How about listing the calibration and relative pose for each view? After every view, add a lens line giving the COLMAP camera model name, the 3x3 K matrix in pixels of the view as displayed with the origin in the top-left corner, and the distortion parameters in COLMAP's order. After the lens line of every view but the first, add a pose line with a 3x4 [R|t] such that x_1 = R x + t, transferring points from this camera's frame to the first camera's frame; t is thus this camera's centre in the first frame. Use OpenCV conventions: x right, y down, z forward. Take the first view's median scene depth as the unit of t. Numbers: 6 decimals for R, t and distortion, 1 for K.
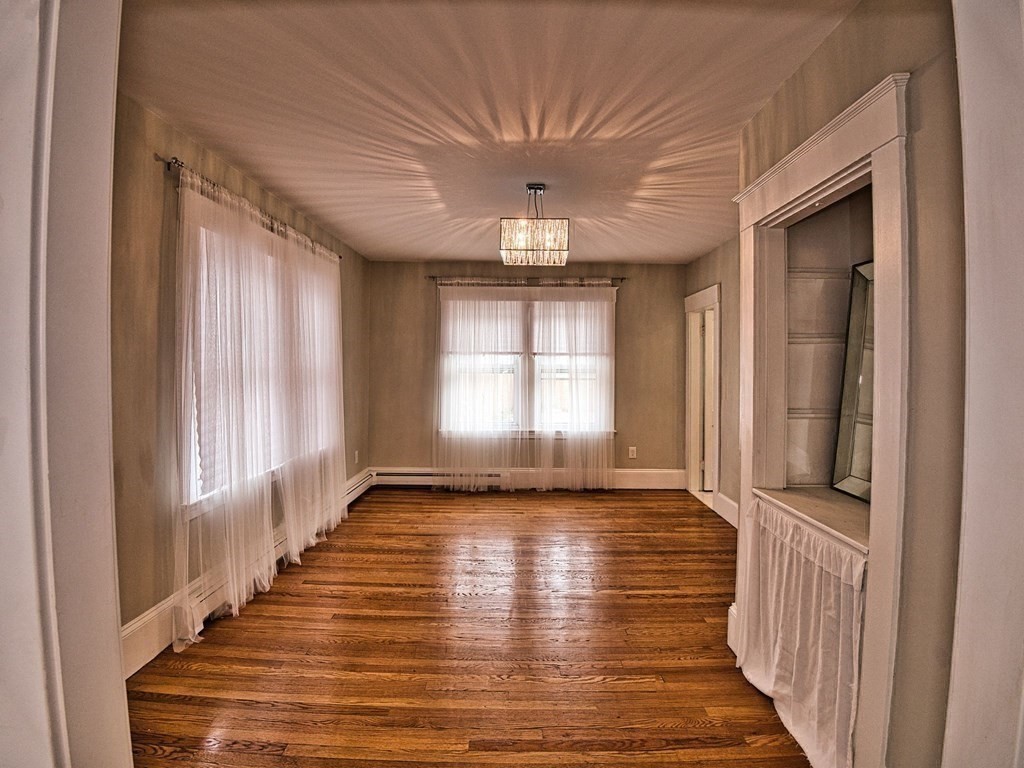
lens RADIAL K [[500.1, 0, 511.1], [0, 500.1, 377.2], [0, 0, 1]] dist [-0.030537, -0.019989]
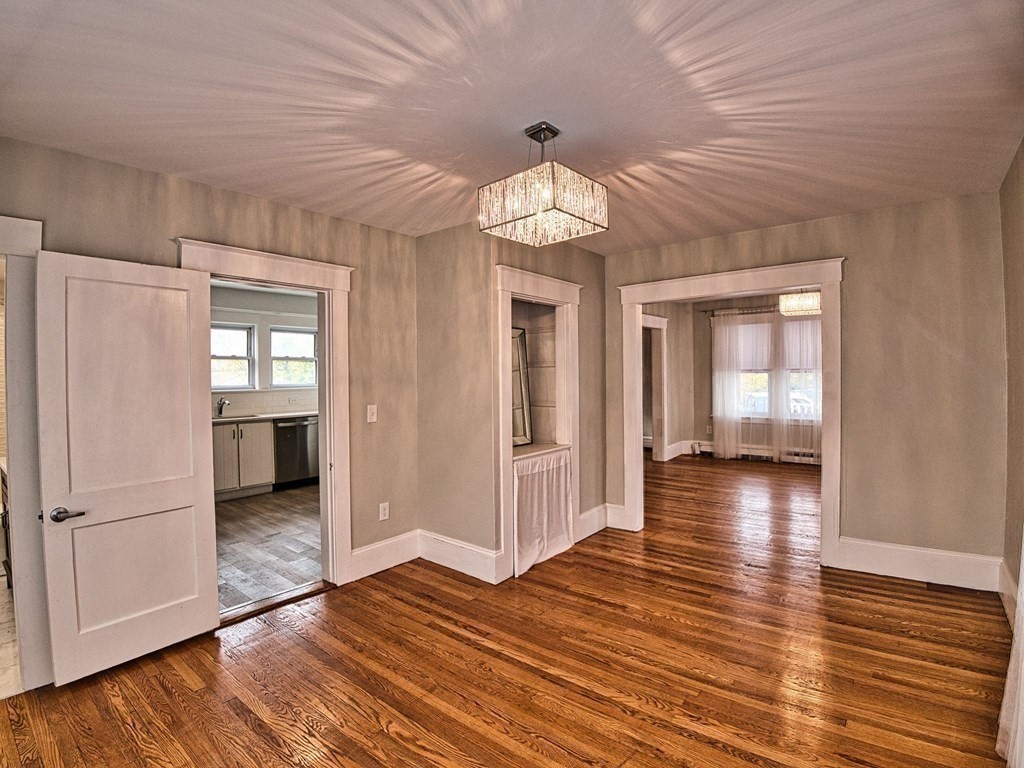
lens RADIAL K [[500.1, 0, 511.1], [0, 500.1, 377.2], [0, 0, 1]] dist [-0.030537, -0.019989]
pose [[-0.785213, 0.001412, 0.619225, -0.369894], [0.018887, 0.999587, 0.021670, -0.052000], [-0.618938, 0.028711, -0.784915, 1.681583]]
